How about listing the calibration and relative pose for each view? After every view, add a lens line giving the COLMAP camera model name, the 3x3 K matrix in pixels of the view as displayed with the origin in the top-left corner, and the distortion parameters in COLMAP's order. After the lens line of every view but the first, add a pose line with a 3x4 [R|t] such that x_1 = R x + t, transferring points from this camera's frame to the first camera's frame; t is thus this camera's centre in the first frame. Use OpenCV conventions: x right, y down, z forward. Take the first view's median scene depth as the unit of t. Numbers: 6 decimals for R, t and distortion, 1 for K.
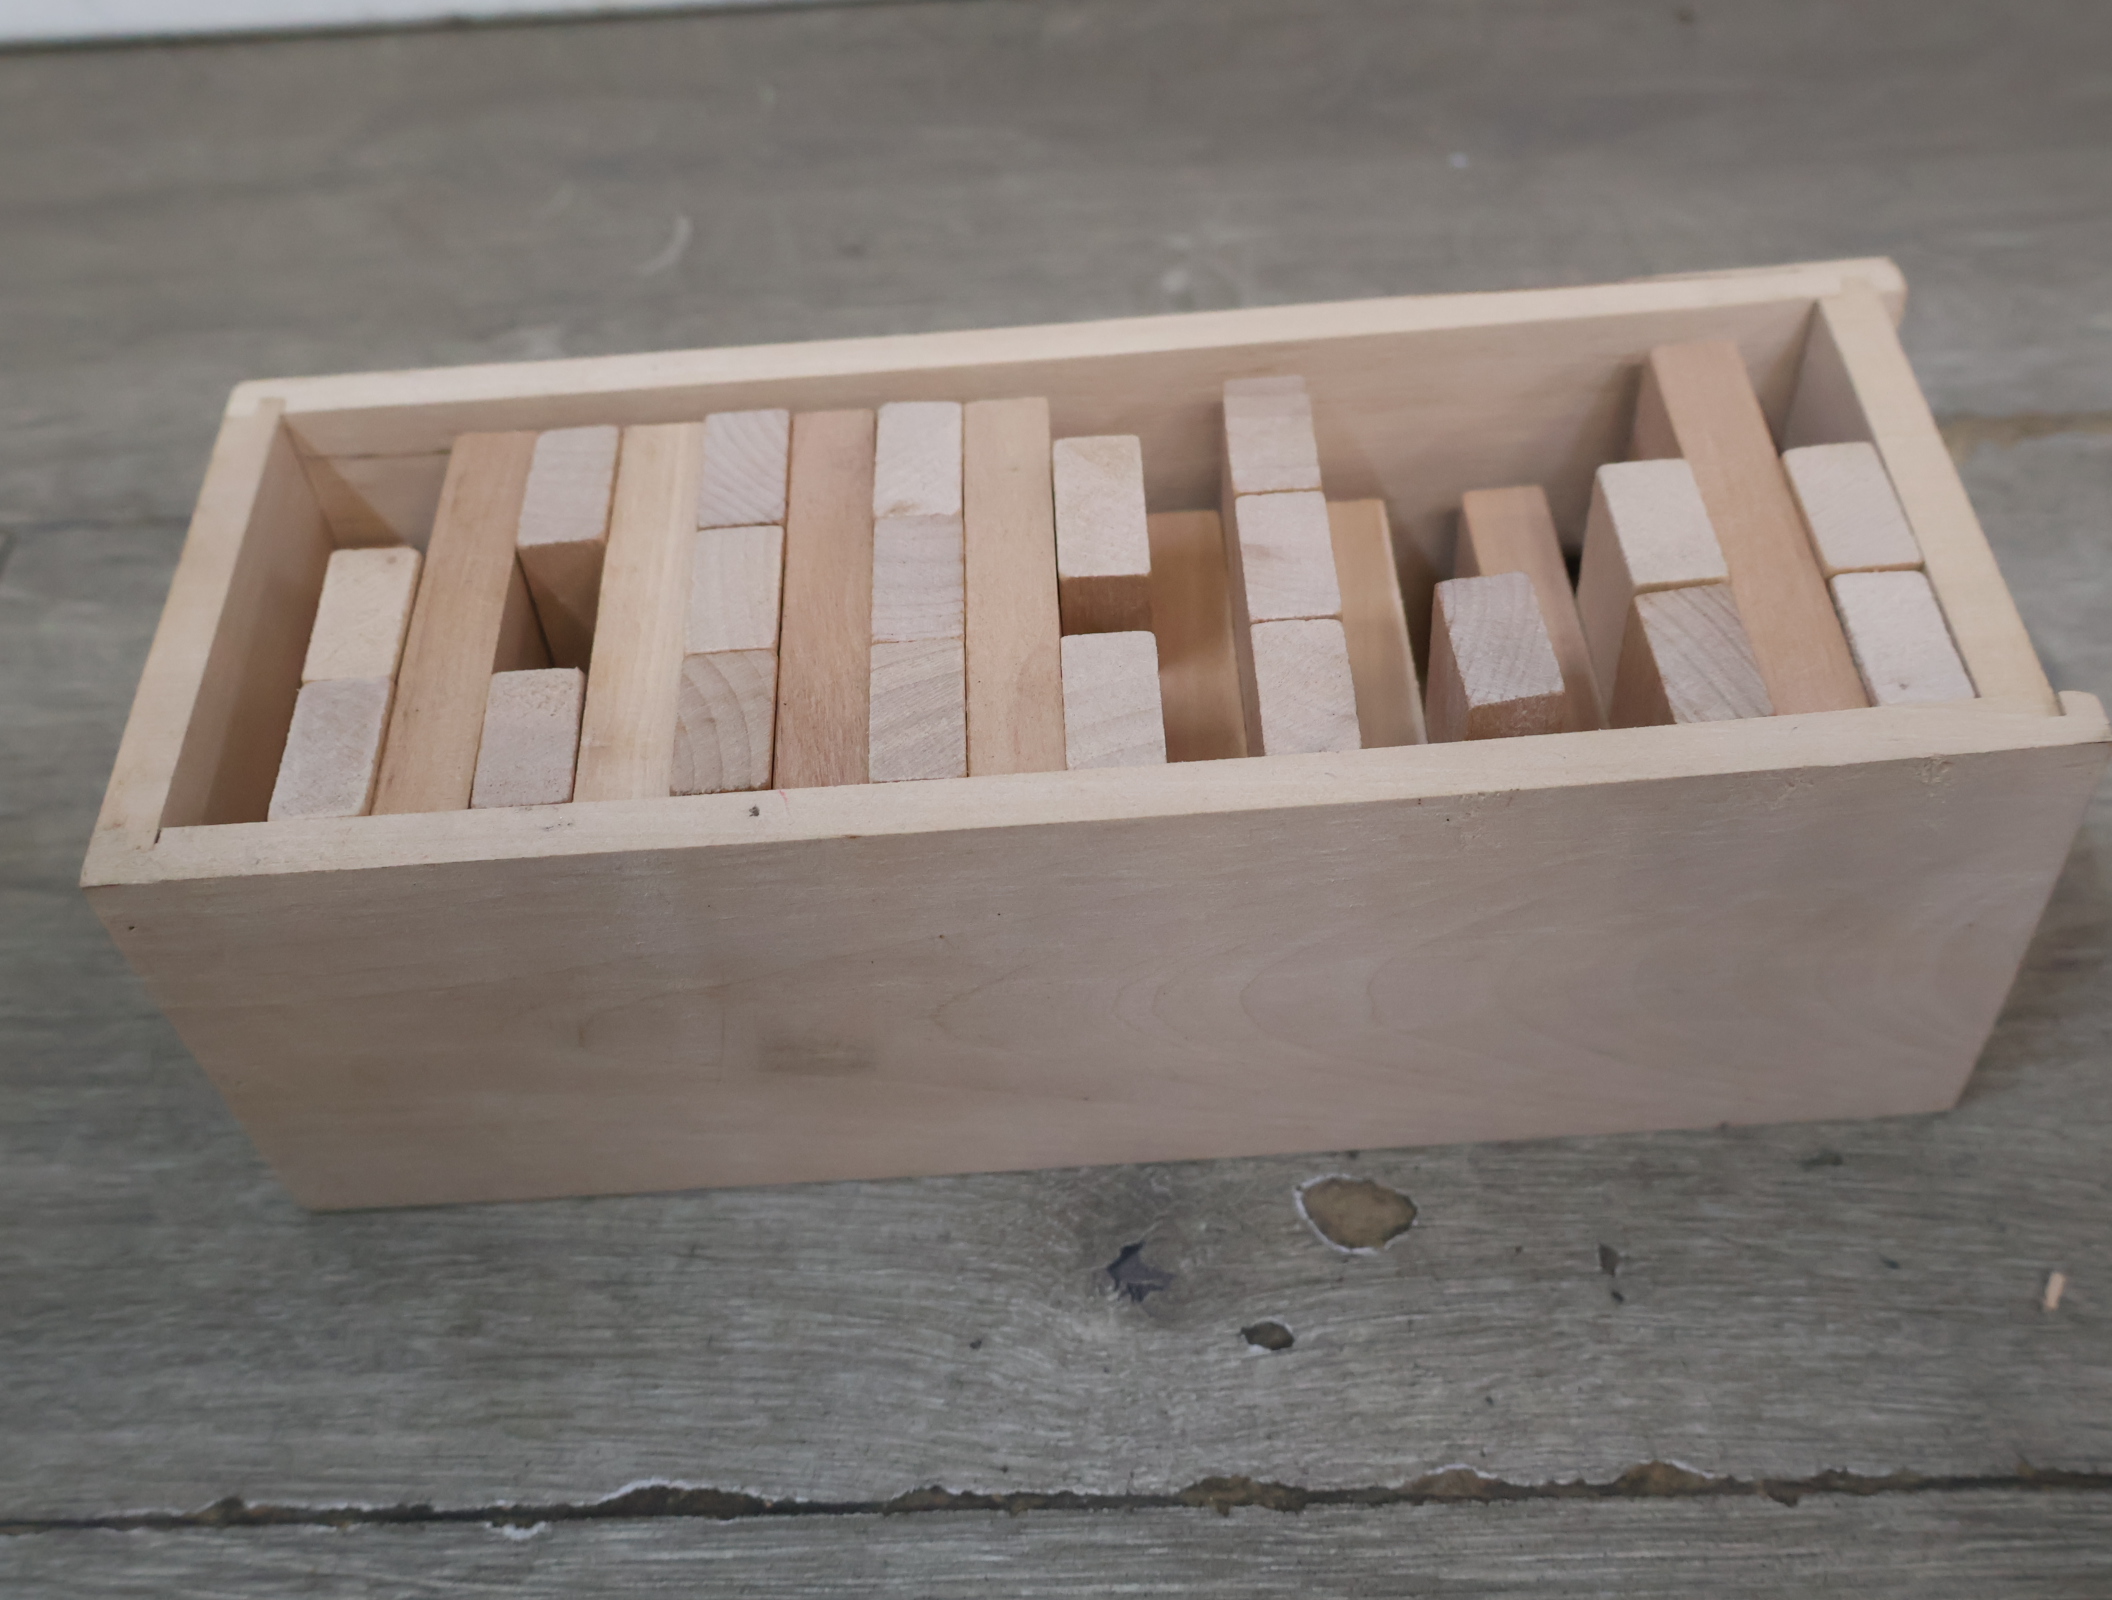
lens RADIAL K [[2244.0, 0, 1052.1], [0, 2244.0, 800.0], [0, 0, 1]] dist [0.020347, 0.000000]
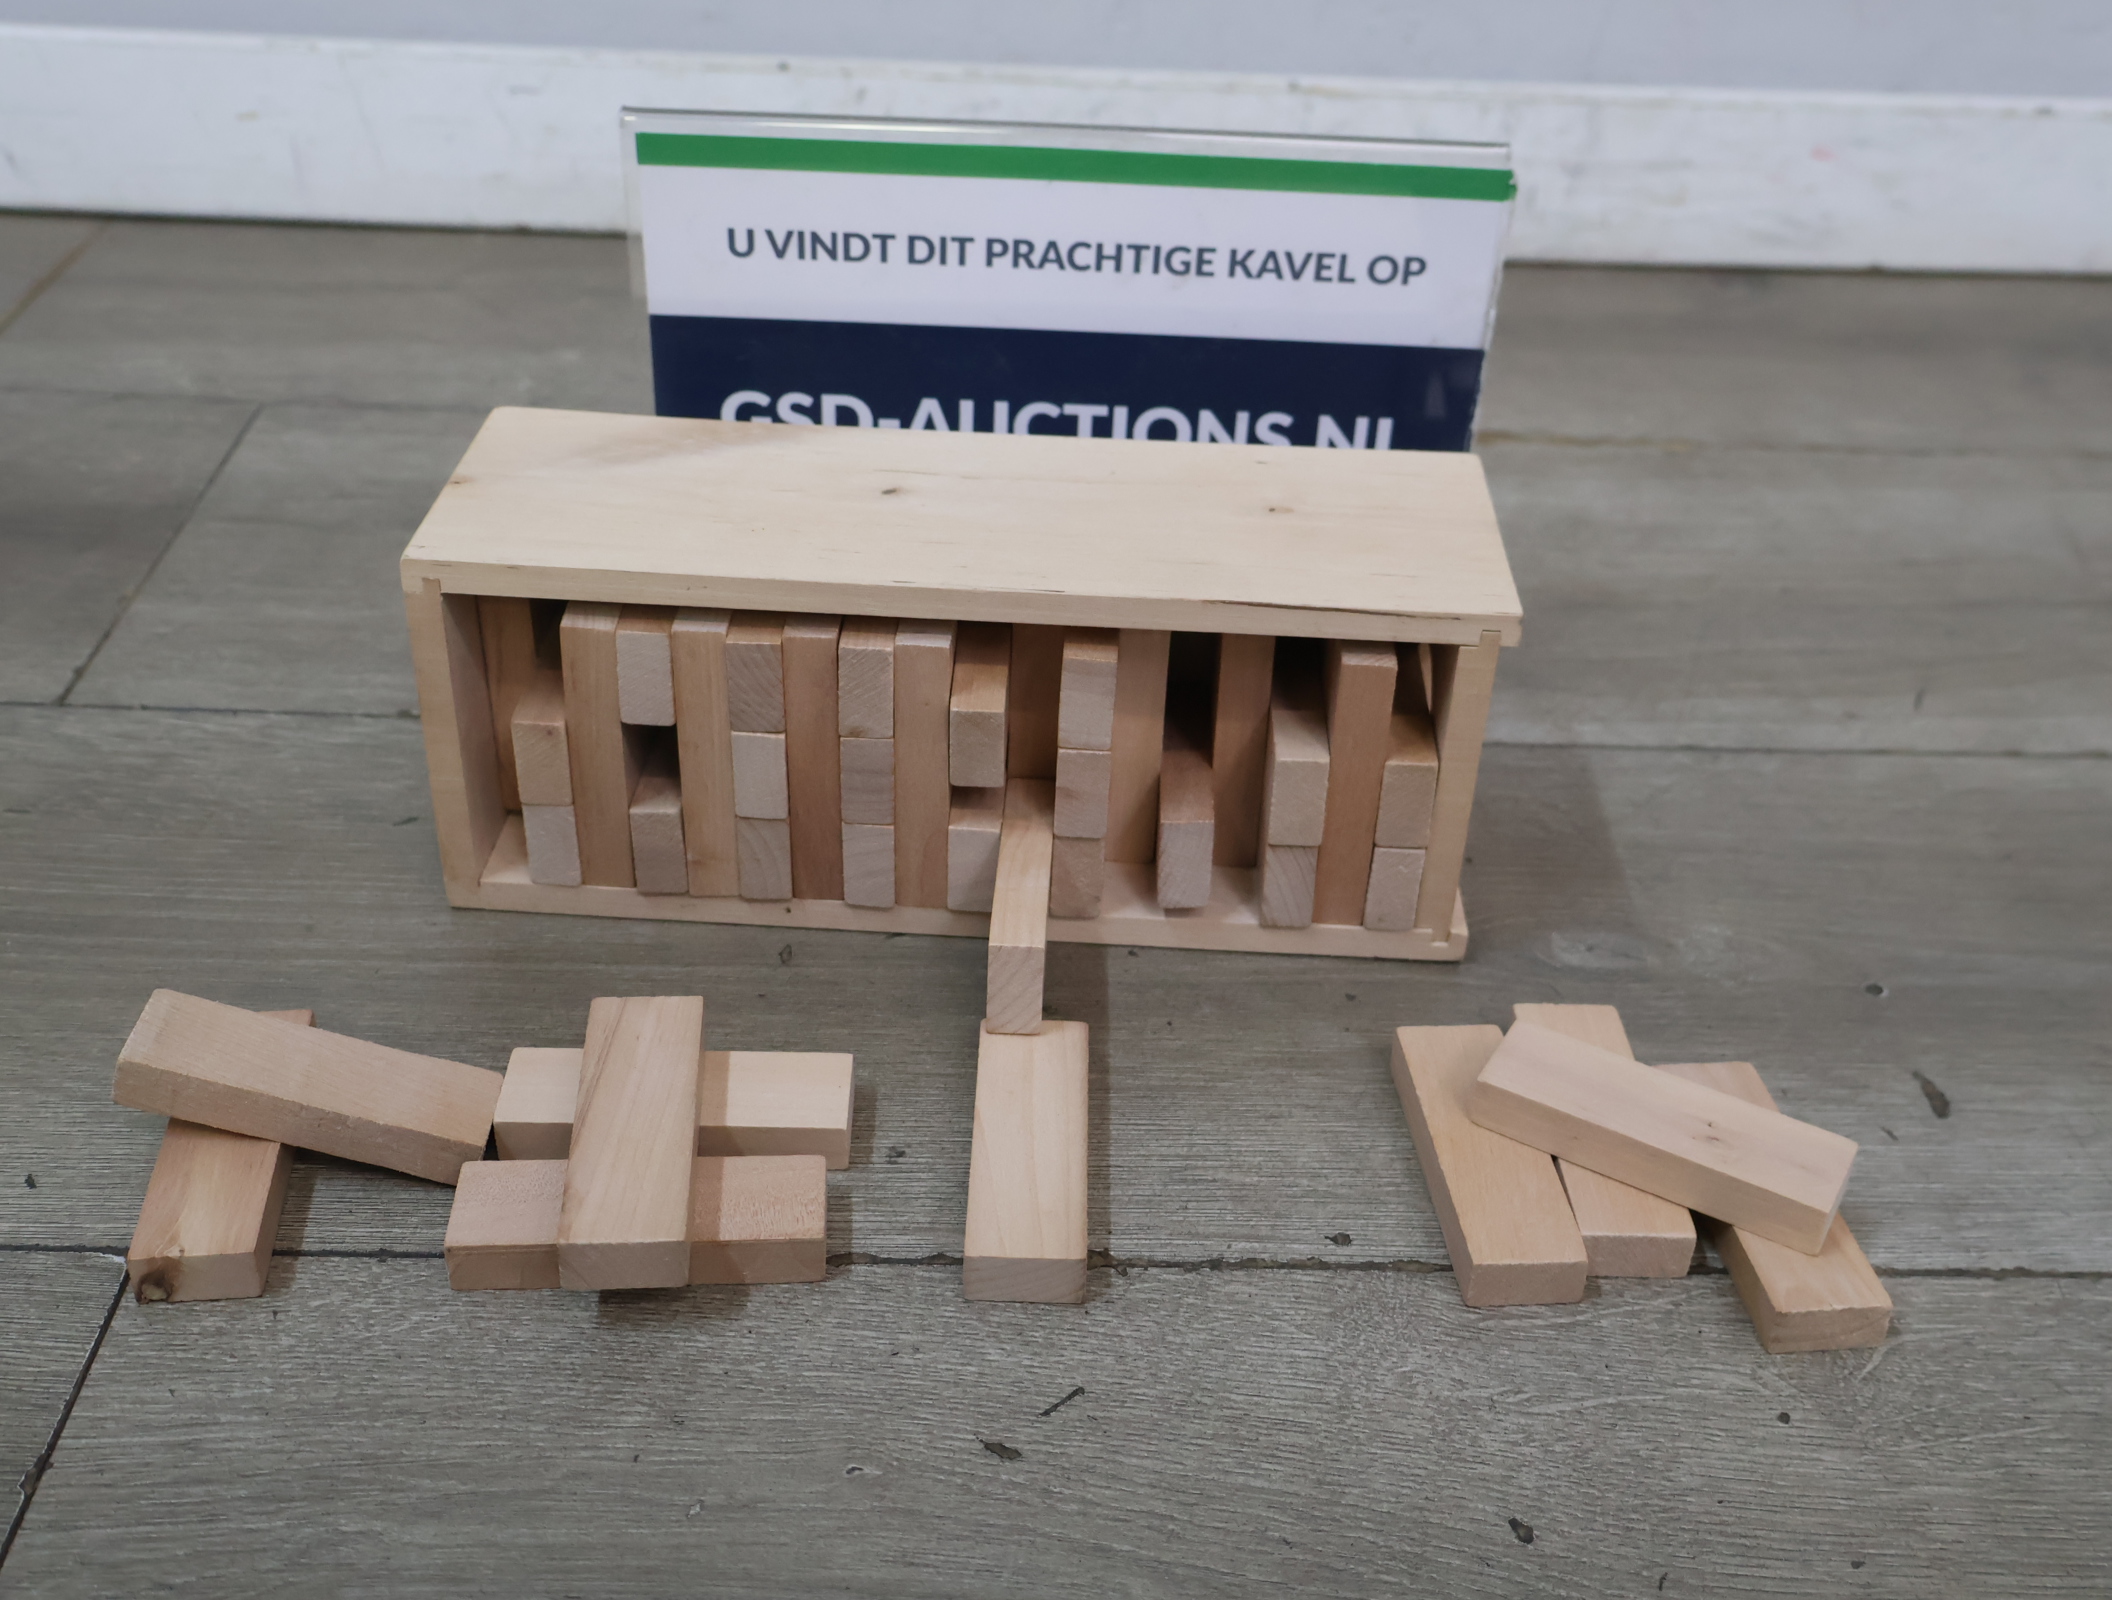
lens RADIAL K [[2244.0, 0, 1050.1], [0, 2244.0, 817.8], [0, 0, 1]] dist [0.020347, 0.000000]
pose [[0.993827, 0.079819, 0.077050, 0.060532], [-0.055715, 0.959678, -0.275526, 0.915522], [-0.095935, 0.269532, 0.958201, -0.943307]]
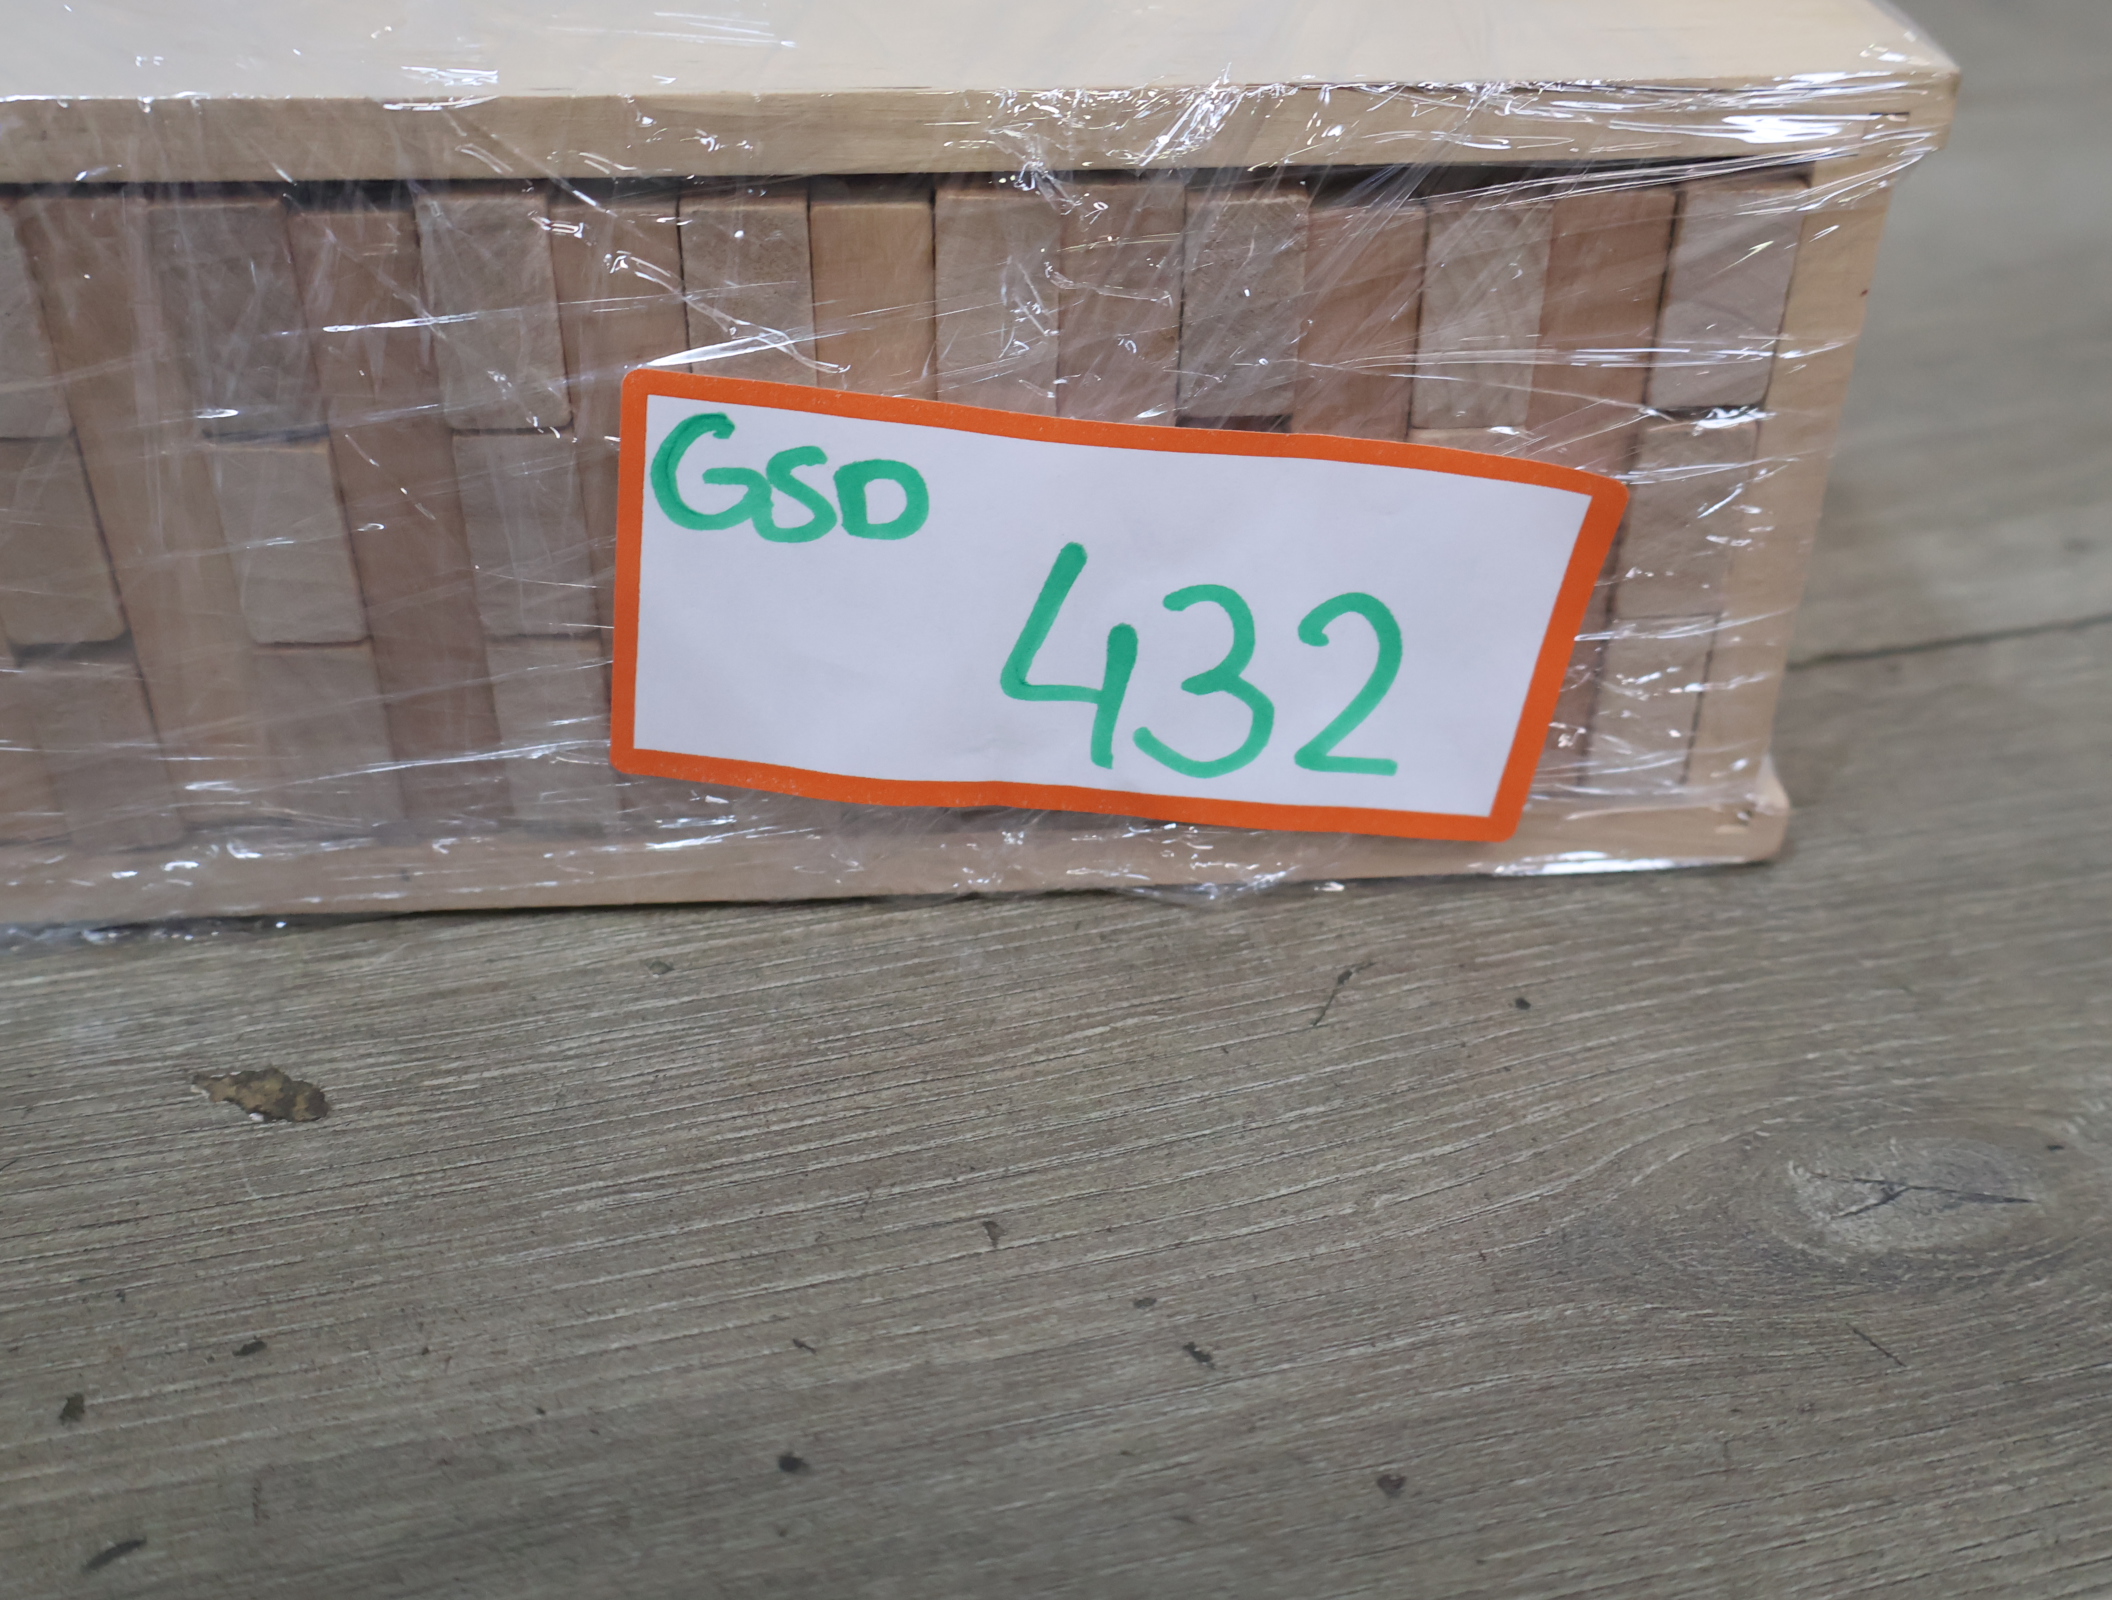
lens RADIAL K [[2244.0, 0, 1056.8], [0, 2244.0, 787.4], [0, 0, 1]] dist [0.020347, 0.000000]
pose [[0.966587, -0.083715, 0.242284, 0.200096], [0.145054, 0.957915, -0.247706, 0.519340], [-0.211351, 0.274574, 0.938051, 0.070874]]
